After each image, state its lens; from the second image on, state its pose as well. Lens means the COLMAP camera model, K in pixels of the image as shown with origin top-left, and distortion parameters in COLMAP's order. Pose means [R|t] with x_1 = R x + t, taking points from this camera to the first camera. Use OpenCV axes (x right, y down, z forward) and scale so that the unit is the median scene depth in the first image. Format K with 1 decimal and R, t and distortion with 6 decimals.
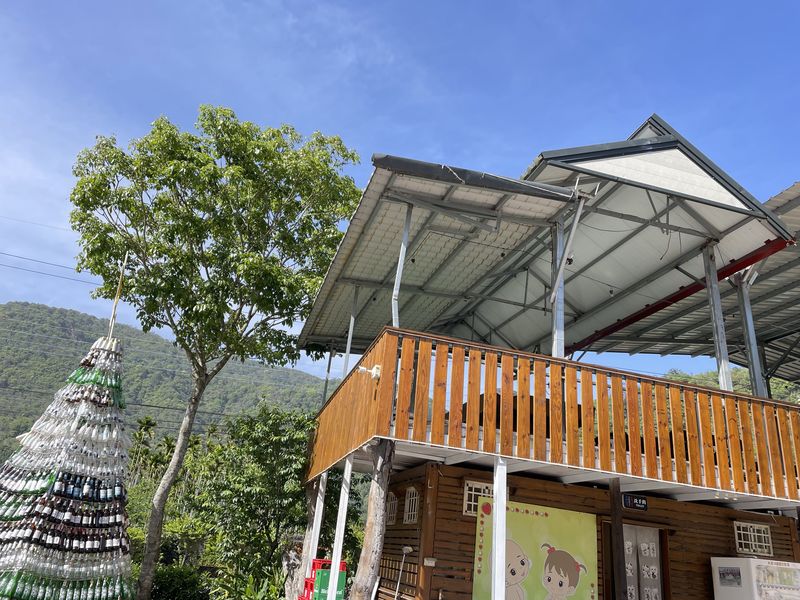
lens RADIAL K [[598.8, 0, 399.6], [0, 598.8, 298.2], [0, 0, 1]] dist [0.013820, -0.003762]
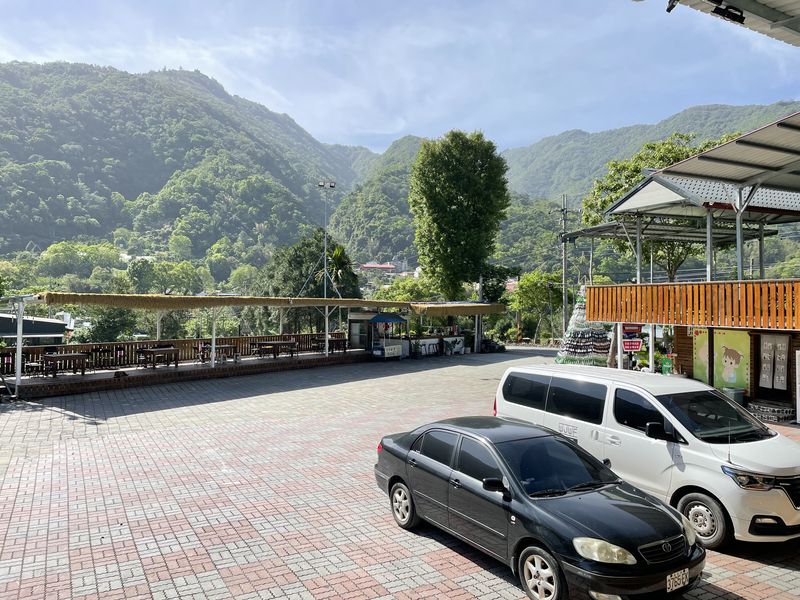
lens RADIAL K [[598.8, 0, 400.2], [0, 598.8, 299.9], [0, 0, 1]] dist [0.013820, -0.003762]
pose [[0.176453, -0.100867, -0.979127, 2.302292], [0.397200, 0.917445, -0.022932, -0.163134], [0.900609, -0.384863, 0.201950, -0.439441]]
